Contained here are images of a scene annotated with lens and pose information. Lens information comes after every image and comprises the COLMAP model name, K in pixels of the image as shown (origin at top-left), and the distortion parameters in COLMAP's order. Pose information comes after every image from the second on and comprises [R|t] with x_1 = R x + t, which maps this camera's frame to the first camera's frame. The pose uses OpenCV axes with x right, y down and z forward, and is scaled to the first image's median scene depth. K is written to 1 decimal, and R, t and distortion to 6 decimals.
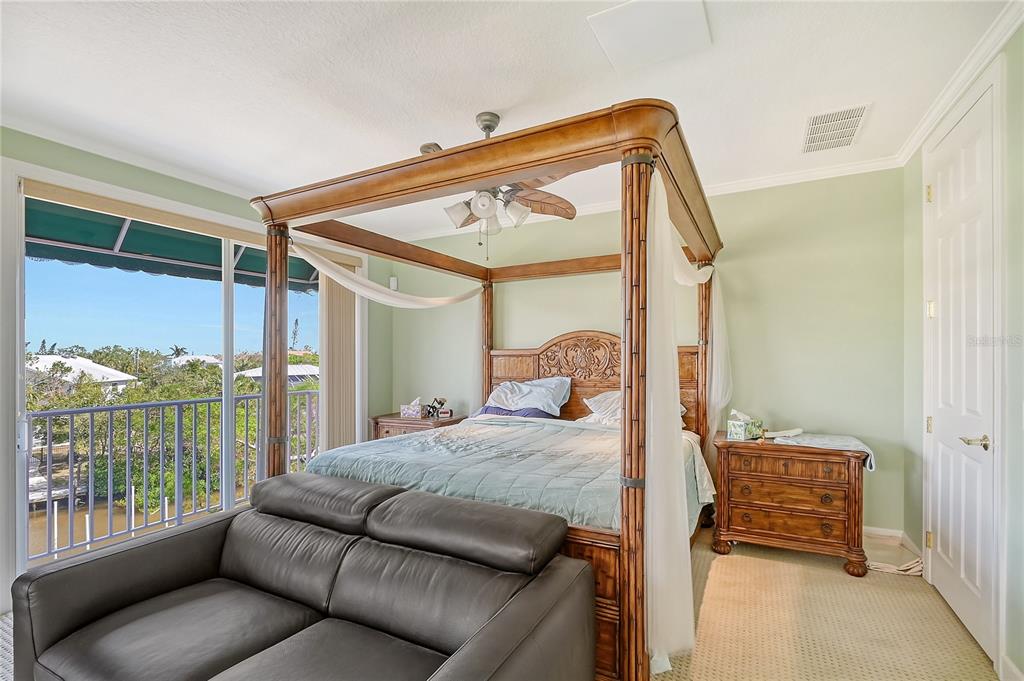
lens RADIAL K [[467.0, 0, 534.2], [0, 467.0, 355.6], [0, 0, 1]] dist [0.010660, -0.006797]
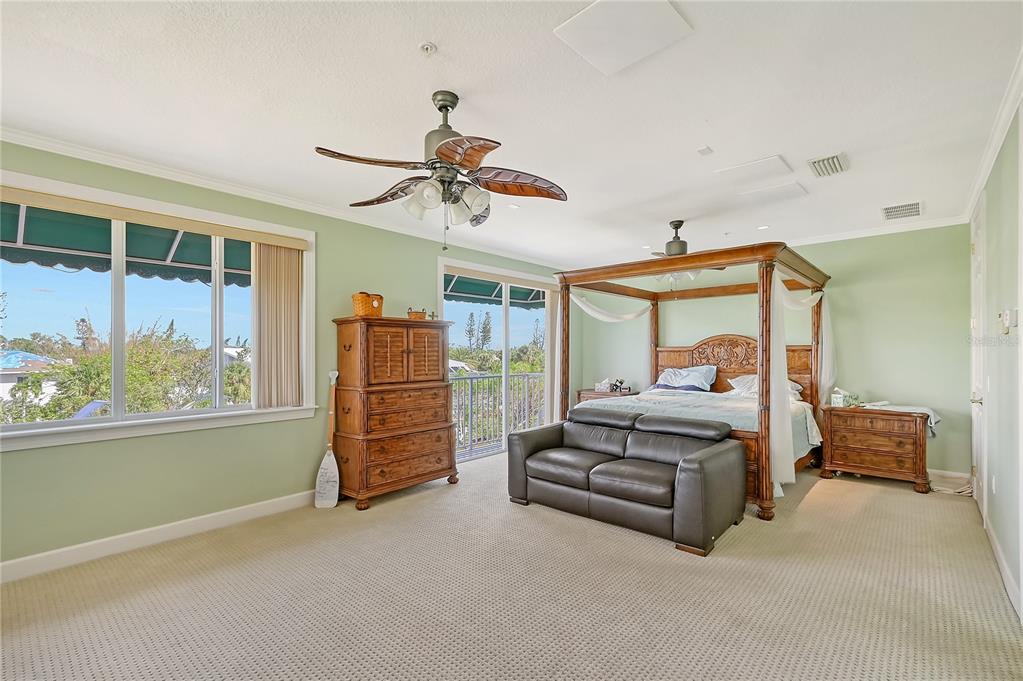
lens RADIAL K [[466.6, 0, 518.7], [0, 466.6, 343.0], [0, 0, 1]] dist [0.010660, -0.006797]
pose [[0.963767, 0.000687, -0.266746, -0.146761], [-0.005089, 0.999862, -0.015812, 0.000204], [0.266698, 0.016597, 0.963637, -0.669014]]
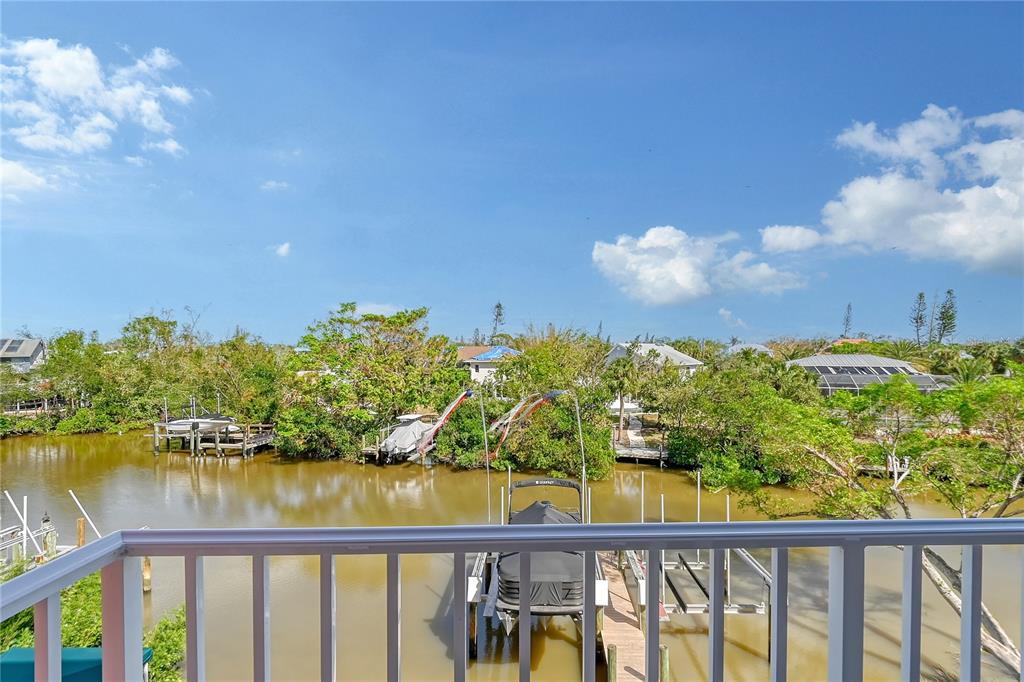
lens RADIAL K [[467.0, 0, 522.9], [0, 467.0, 349.6], [0, 0, 1]] dist [0.010660, -0.006797]
pose [[0.478880, 0.011035, -0.877811, -0.906856], [-0.001689, 0.999931, 0.011649, 0.025651], [0.877879, -0.004096, 0.478865, 1.083100]]
